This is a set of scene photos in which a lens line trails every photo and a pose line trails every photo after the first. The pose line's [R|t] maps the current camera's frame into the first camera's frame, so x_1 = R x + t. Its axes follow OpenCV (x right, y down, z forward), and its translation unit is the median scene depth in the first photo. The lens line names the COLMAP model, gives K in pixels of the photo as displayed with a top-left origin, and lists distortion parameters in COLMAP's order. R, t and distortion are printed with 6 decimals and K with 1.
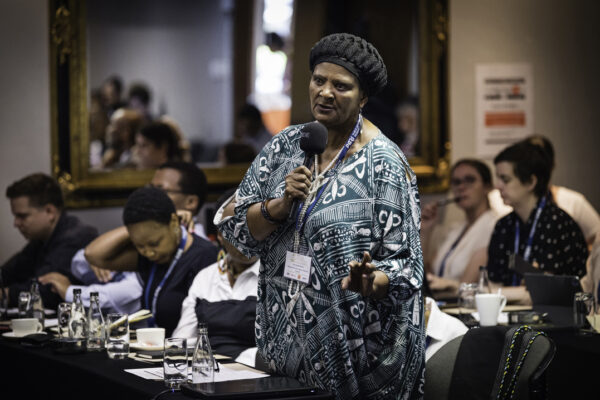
lens RADIAL K [[2792.7, 0, 300.3], [0, 2792.7, 199.8], [0, 0, 1]] dist [-0.103598, 0.000000]
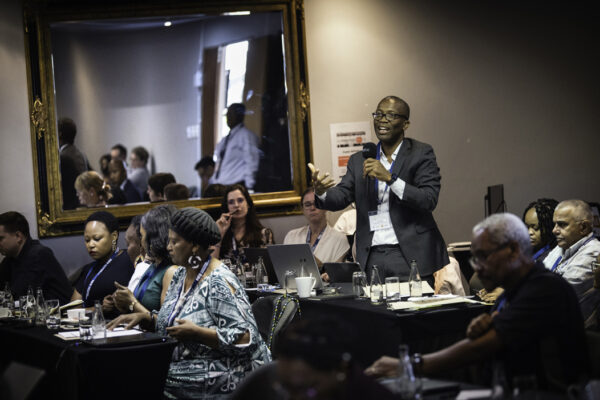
lens RADIAL K [[2112.9, 0, 300.0], [0, 2112.9, 200.1], [0, 0, 1]] dist [-0.222507, 0.000000]
pose [[0.998628, -0.051314, 0.010426, 0.037277], [0.051444, 0.998596, -0.012629, 0.004282], [-0.009764, 0.013148, 0.999866, -0.101219]]
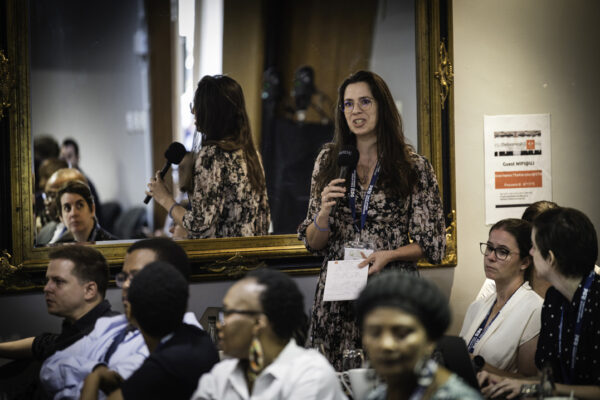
lens RADIAL K [[3001.3, 0, 299.7], [0, 3001.3, 200.0], [0, 0, 1]] dist [-0.004678, 0.000000]
pose [[0.999392, -0.012158, 0.032681, -0.025303], [0.012846, 0.999699, -0.020903, -0.004874], [-0.032417, 0.021310, 0.999247, 0.100378]]
